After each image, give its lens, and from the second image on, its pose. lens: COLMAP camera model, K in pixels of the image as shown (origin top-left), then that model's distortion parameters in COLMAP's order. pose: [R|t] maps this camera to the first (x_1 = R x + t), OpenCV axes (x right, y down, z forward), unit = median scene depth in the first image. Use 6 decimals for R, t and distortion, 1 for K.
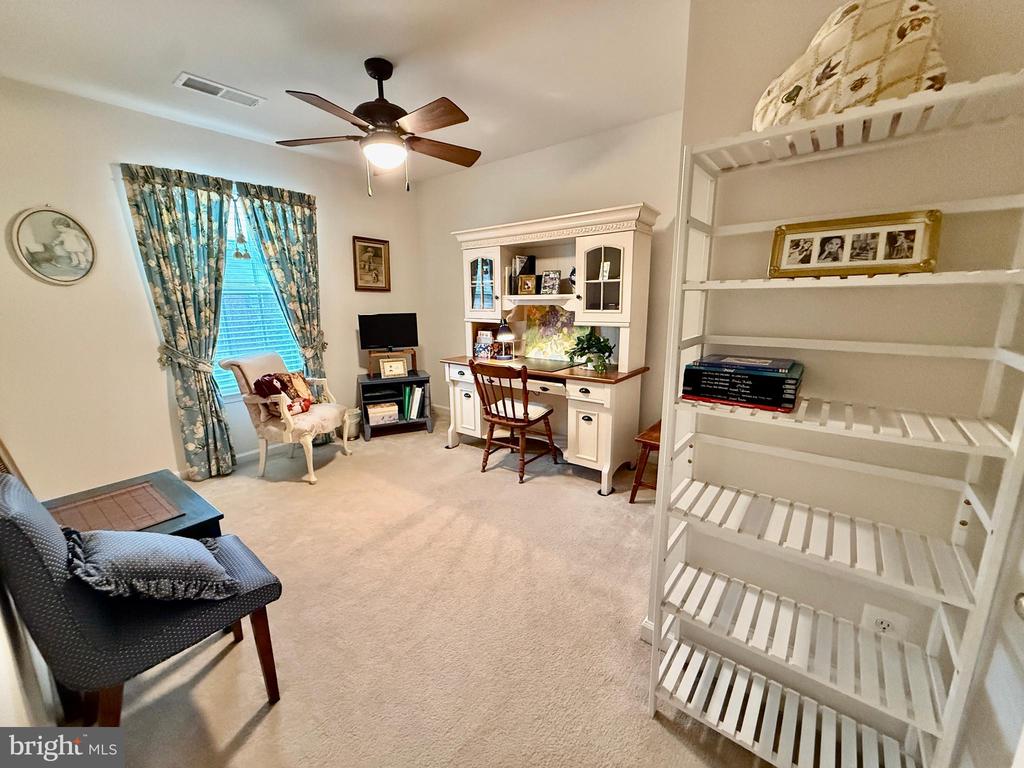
lens RADIAL K [[416.1, 0, 516.0], [0, 416.1, 385.8], [0, 0, 1]] dist [-0.000494, -0.000133]
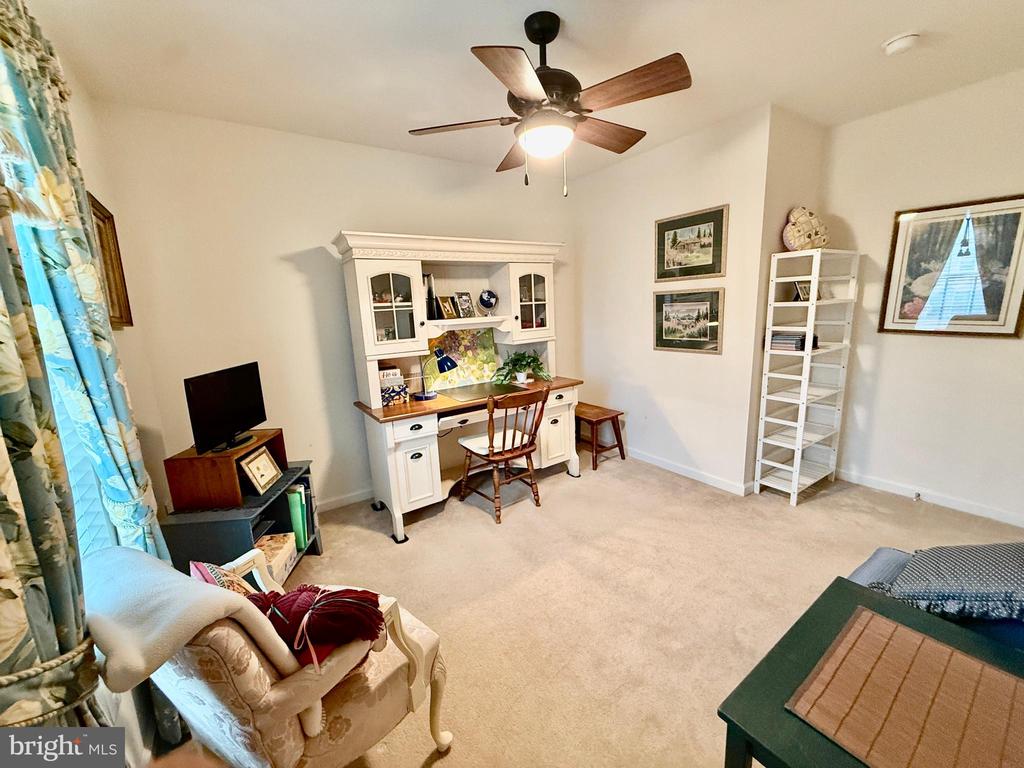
lens RADIAL K [[416.1, 0, 516.0], [0, 416.1, 385.8], [0, 0, 1]] dist [-0.000494, -0.000133]
pose [[0.283823, -0.185325, 0.940797, -0.892015], [0.238450, 0.963965, 0.117953, -0.171777], [-0.928755, 0.190856, 0.317786, 0.697571]]
